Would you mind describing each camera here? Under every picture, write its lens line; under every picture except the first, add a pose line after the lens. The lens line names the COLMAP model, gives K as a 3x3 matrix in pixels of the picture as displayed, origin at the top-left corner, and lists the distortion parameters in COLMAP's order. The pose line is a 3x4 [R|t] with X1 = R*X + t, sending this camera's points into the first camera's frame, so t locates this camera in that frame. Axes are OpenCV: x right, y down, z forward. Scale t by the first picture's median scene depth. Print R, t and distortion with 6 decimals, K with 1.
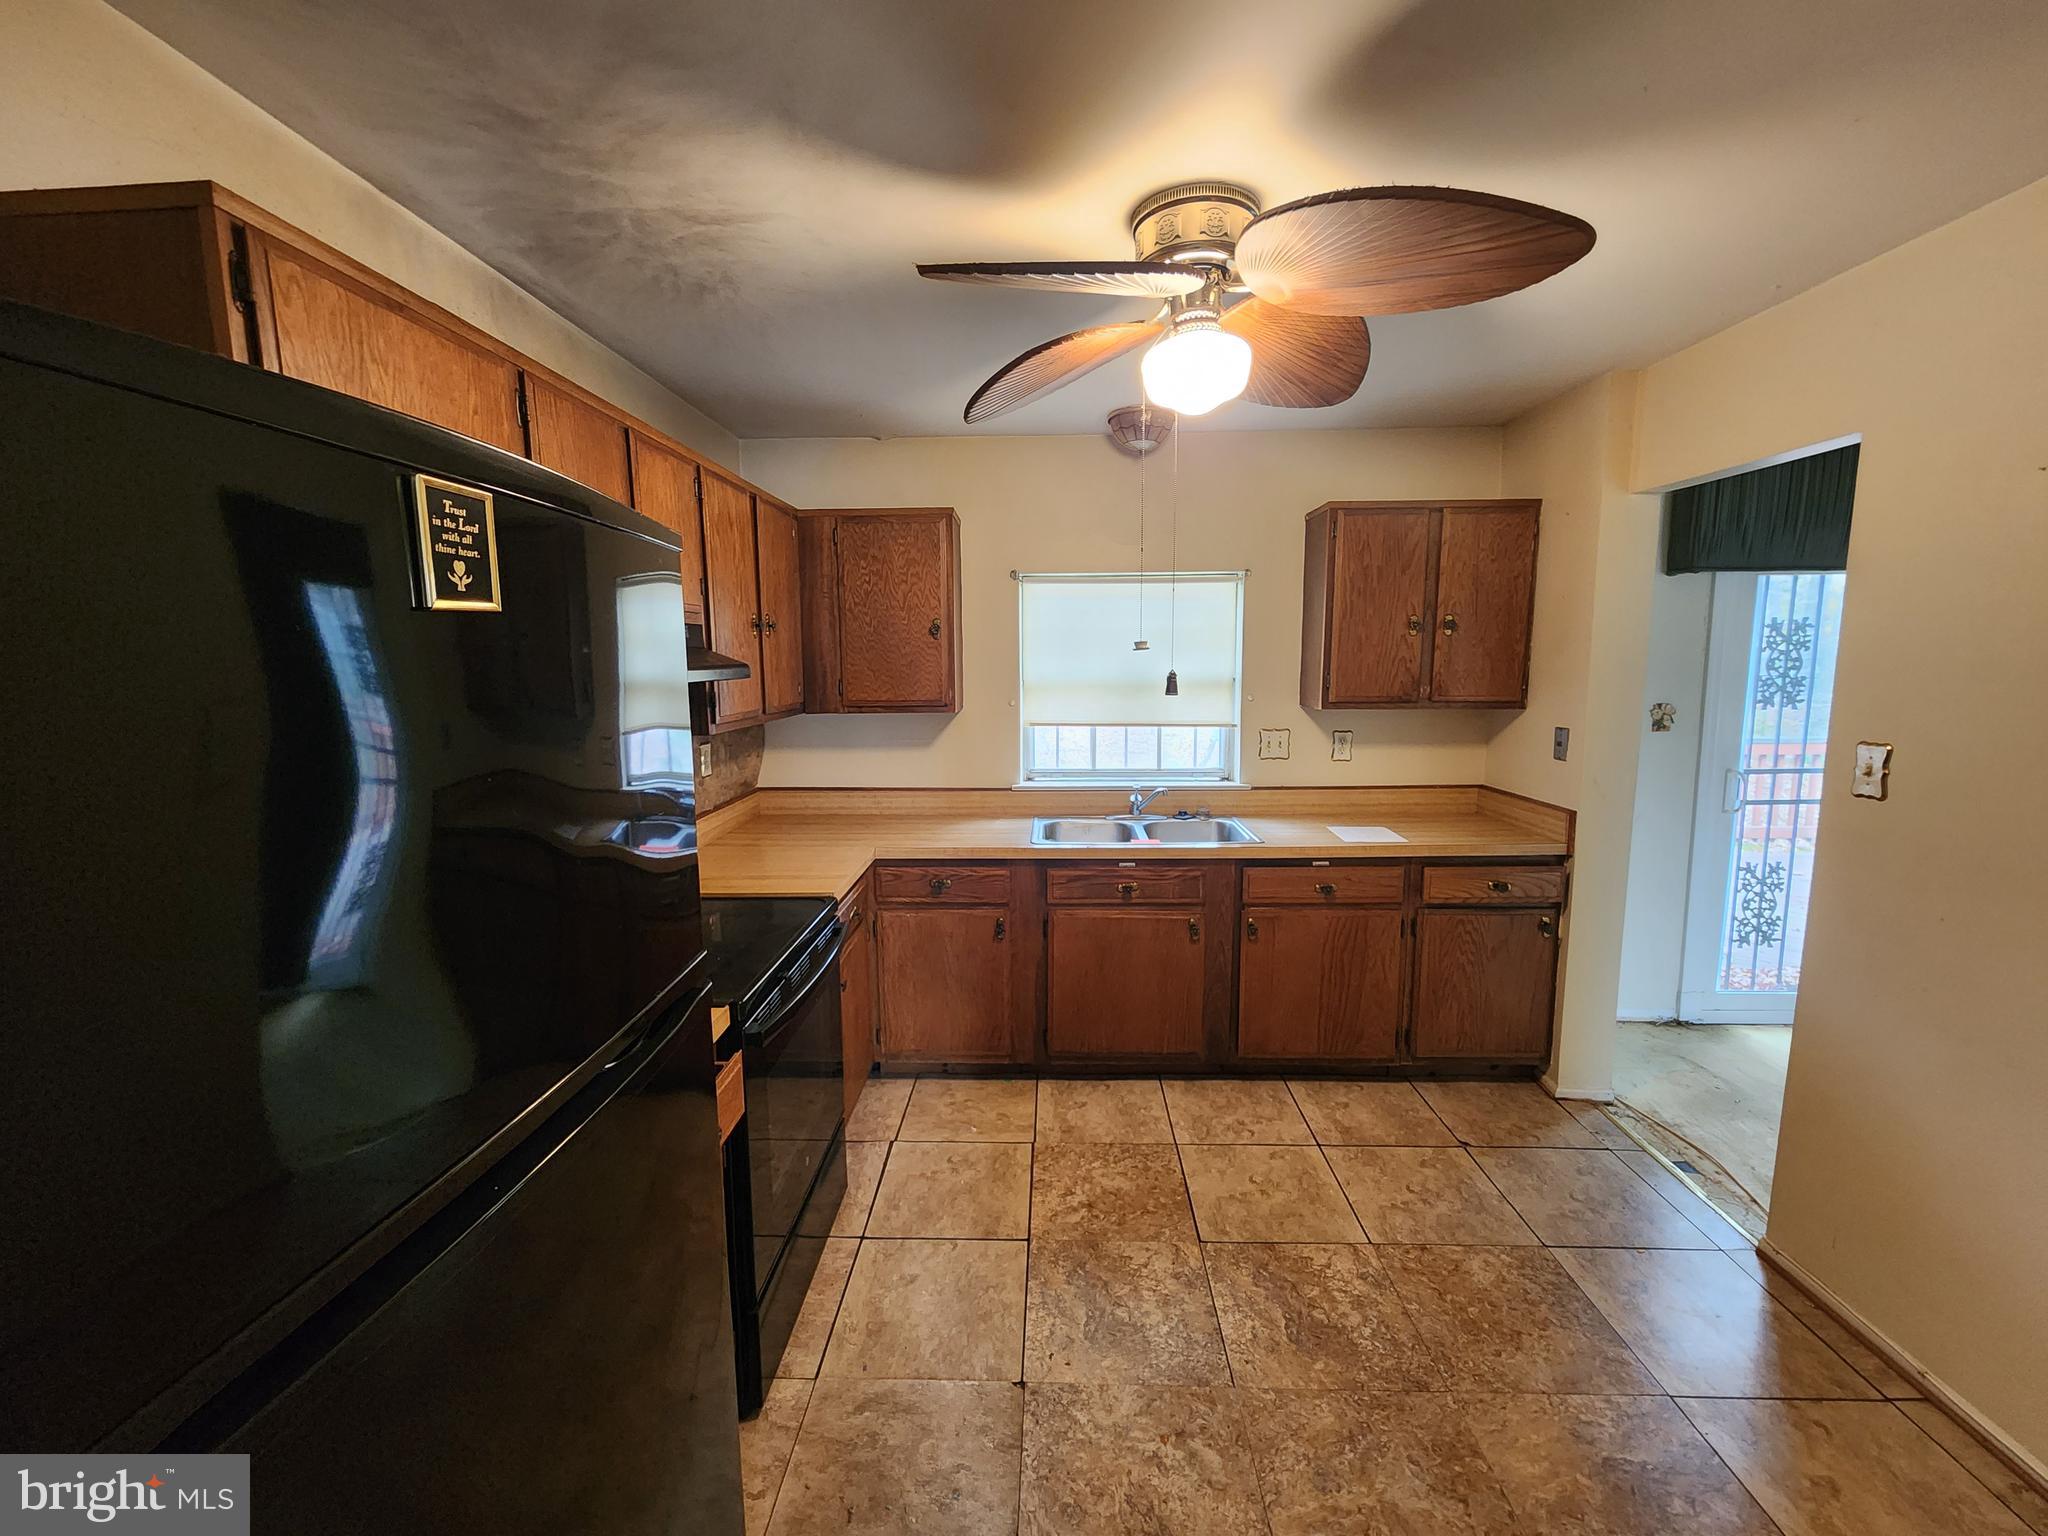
lens RADIAL K [[842.5, 0, 1026.5], [0, 842.5, 761.0], [0, 0, 1]] dist [0.002762, -0.002719]
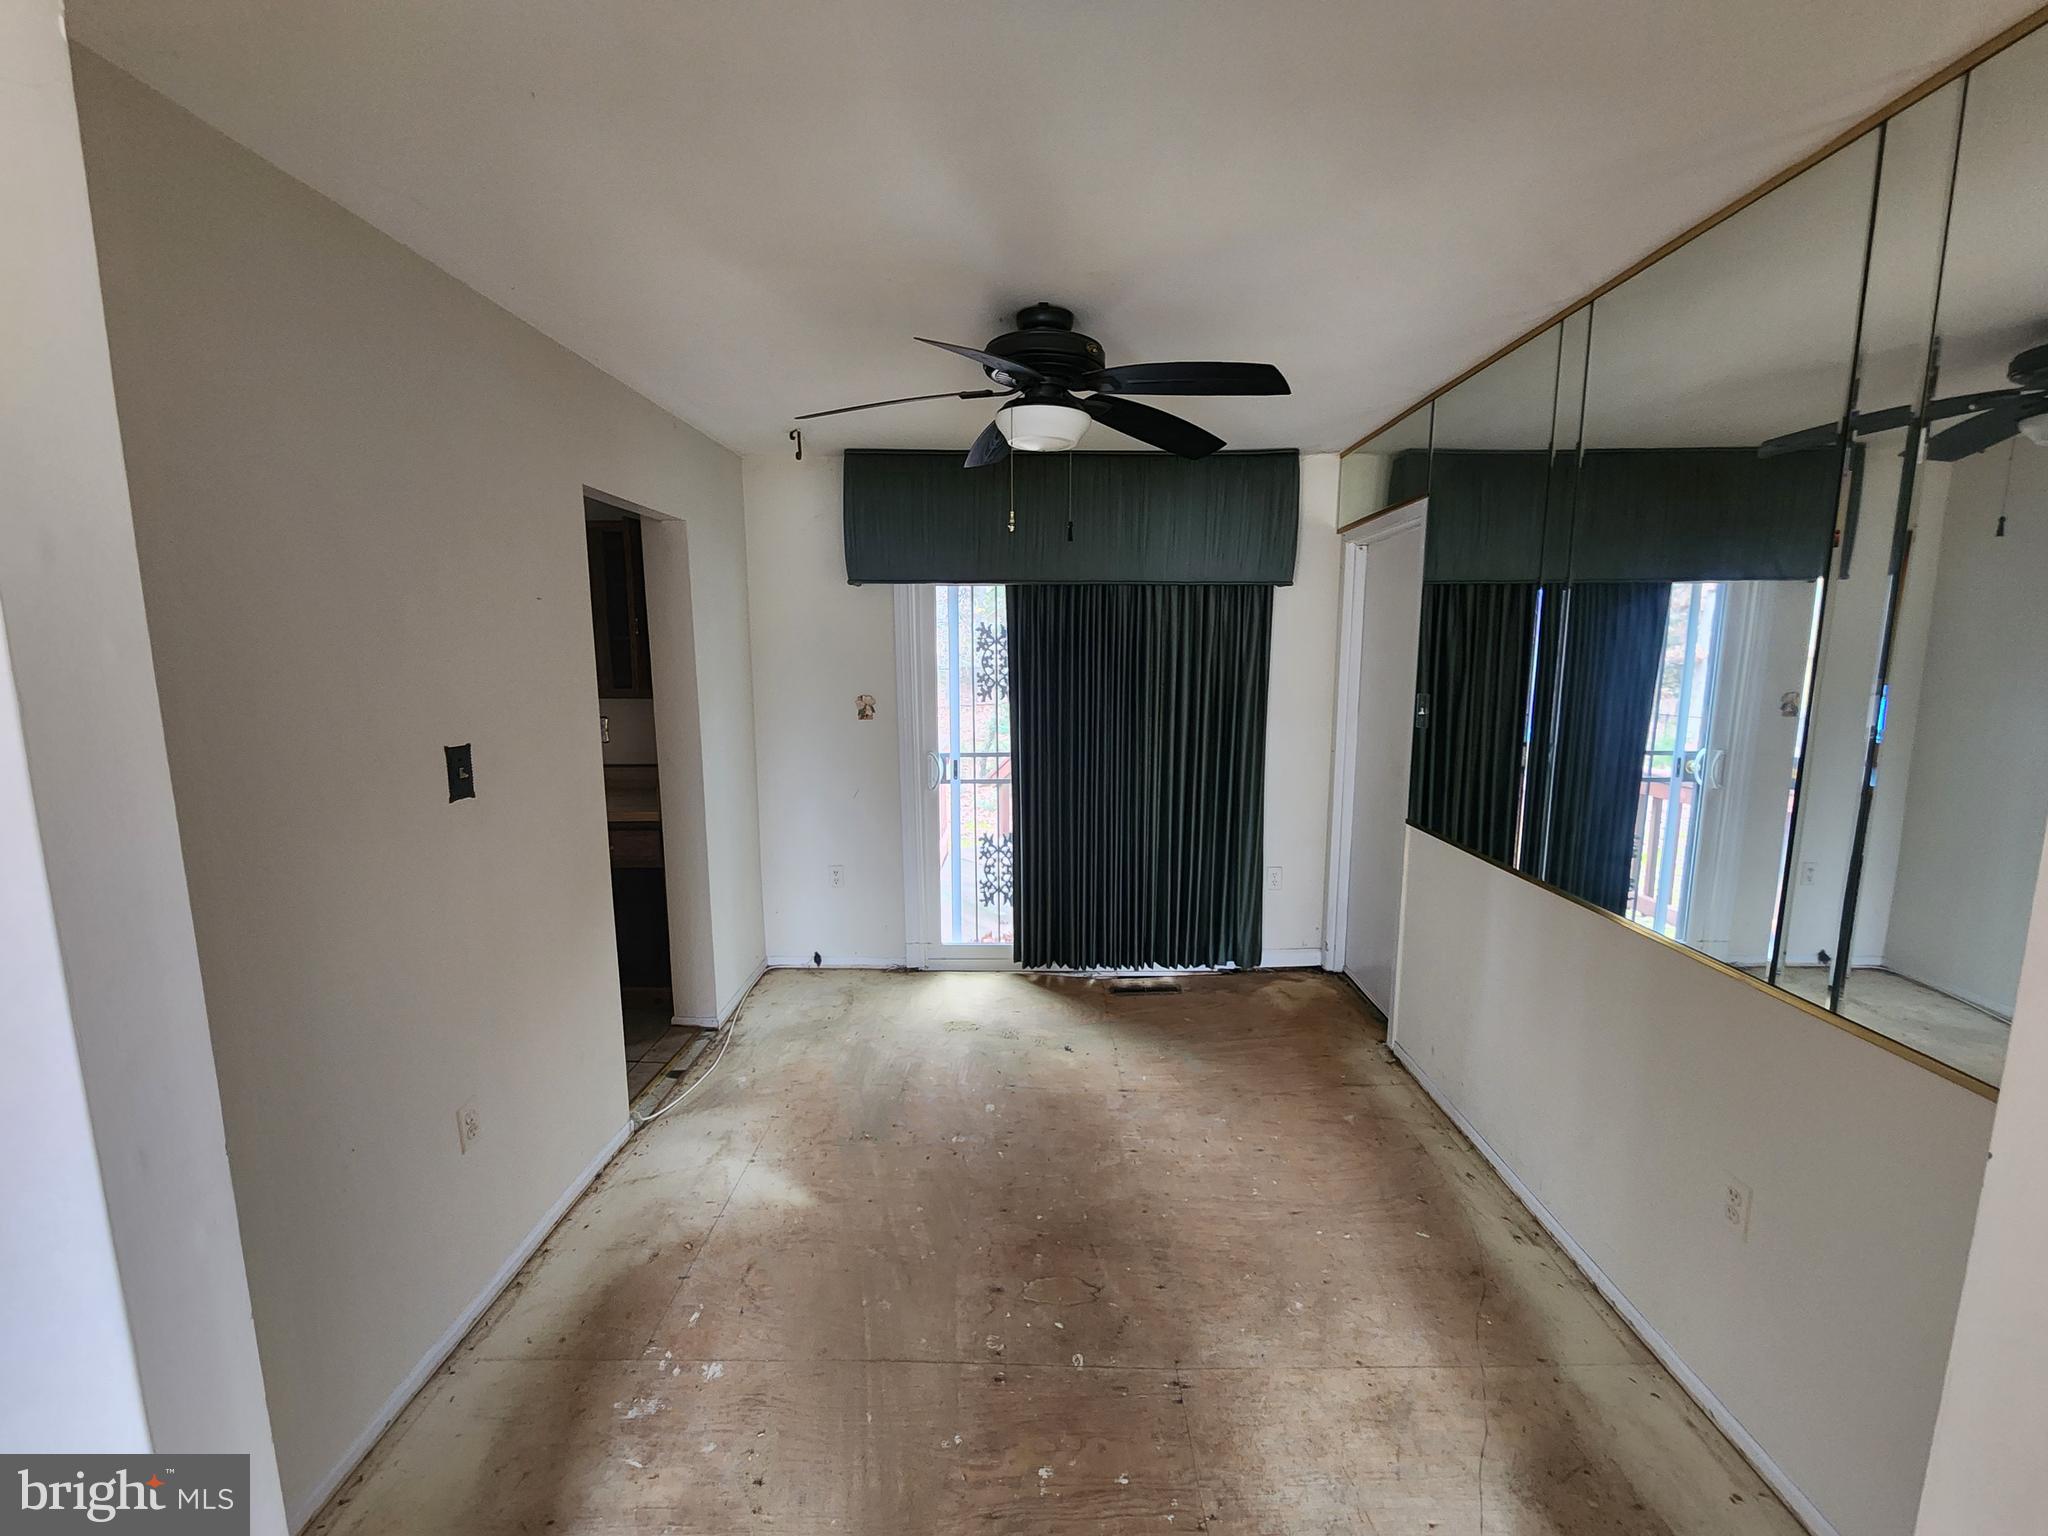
lens RADIAL K [[842.5, 0, 1026.5], [0, 842.5, 778.4], [0, 0, 1]] dist [0.002762, -0.002719]
pose [[0.999804, -0.006089, 0.018822, 0.919750], [0.005936, 0.999949, 0.008192, 0.036805], [-0.018871, -0.008079, 0.999789, -0.169335]]
